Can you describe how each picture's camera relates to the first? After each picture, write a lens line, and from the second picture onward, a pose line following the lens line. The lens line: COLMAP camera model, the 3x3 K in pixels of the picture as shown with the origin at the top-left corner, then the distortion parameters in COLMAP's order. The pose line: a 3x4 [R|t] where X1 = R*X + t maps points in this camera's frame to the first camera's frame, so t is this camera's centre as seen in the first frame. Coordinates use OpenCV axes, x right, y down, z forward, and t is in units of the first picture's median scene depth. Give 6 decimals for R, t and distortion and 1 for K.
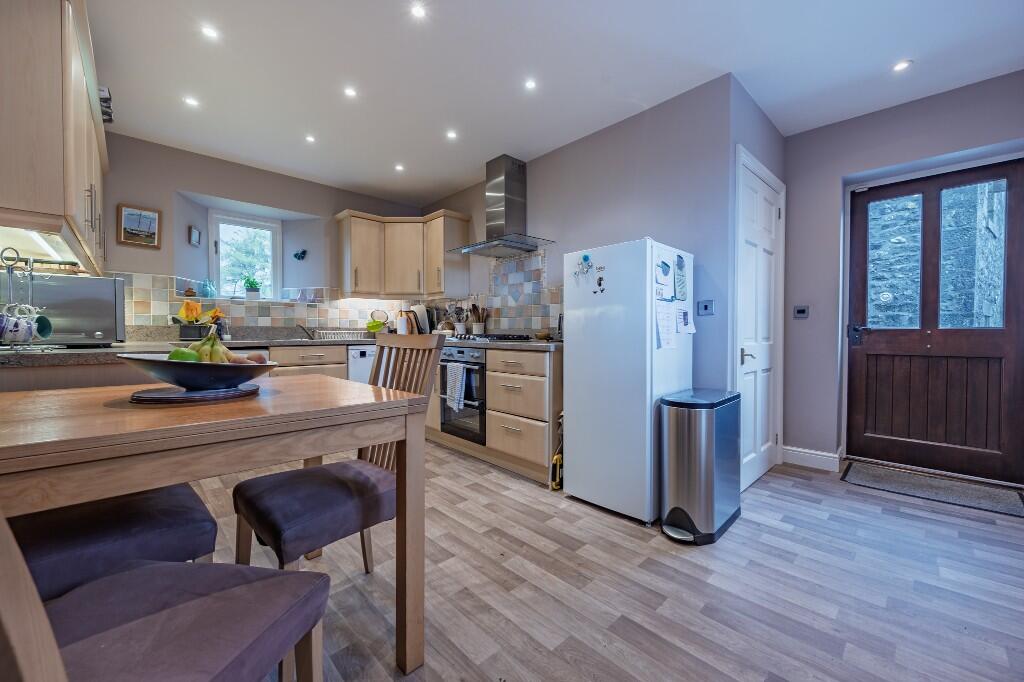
lens RADIAL K [[400.4, 0, 511.9], [0, 400.4, 338.3], [0, 0, 1]] dist [-0.002641, -0.000525]
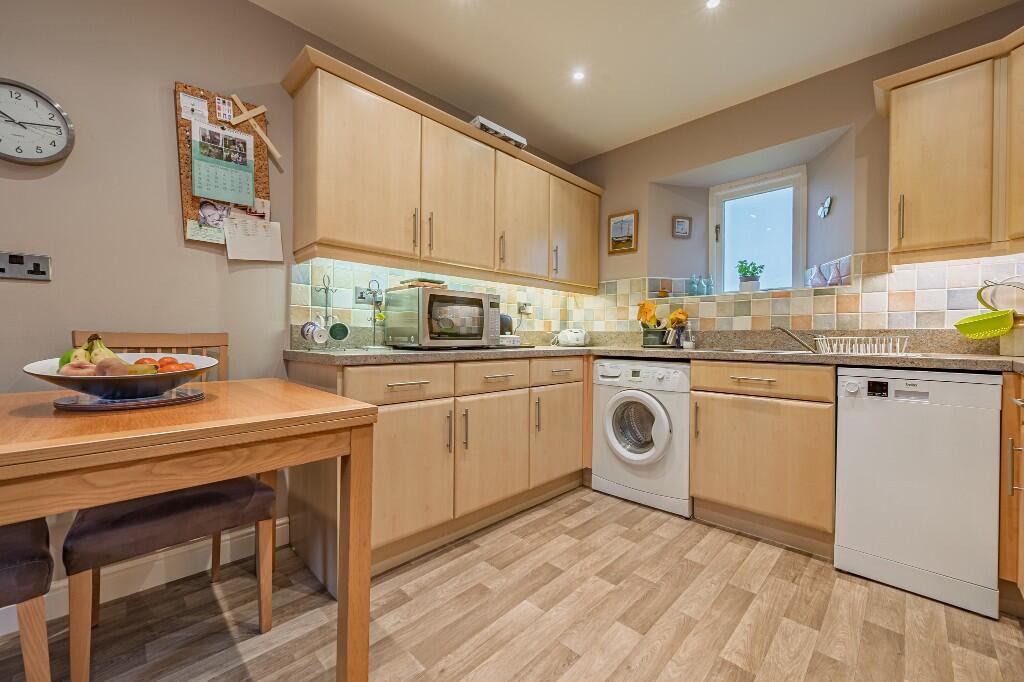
lens RADIAL K [[400.4, 0, 511.1], [0, 400.4, 341.9], [0, 0, 1]] dist [-0.002641, -0.000525]
pose [[0.028599, 0.008613, -0.999554, 0.055163], [-0.017073, 0.999821, 0.008127, -0.008572], [0.999445, 0.016833, 0.028741, 0.597311]]
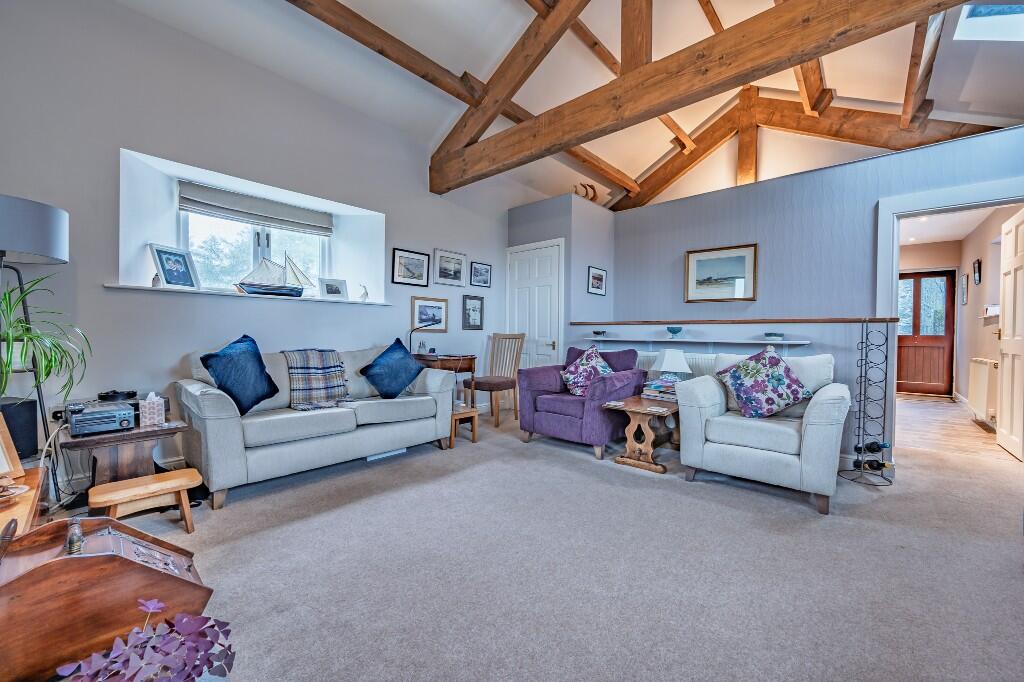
lens RADIAL K [[400.4, 0, 511.1], [0, 400.4, 341.6], [0, 0, 1]] dist [-0.002641, -0.000525]
pose [[0.998220, 0.001040, 0.059638, -0.785254], [-0.001101, 0.999999, 0.001004, 0.006335], [-0.059637, -0.001068, 0.998220, -0.643315]]
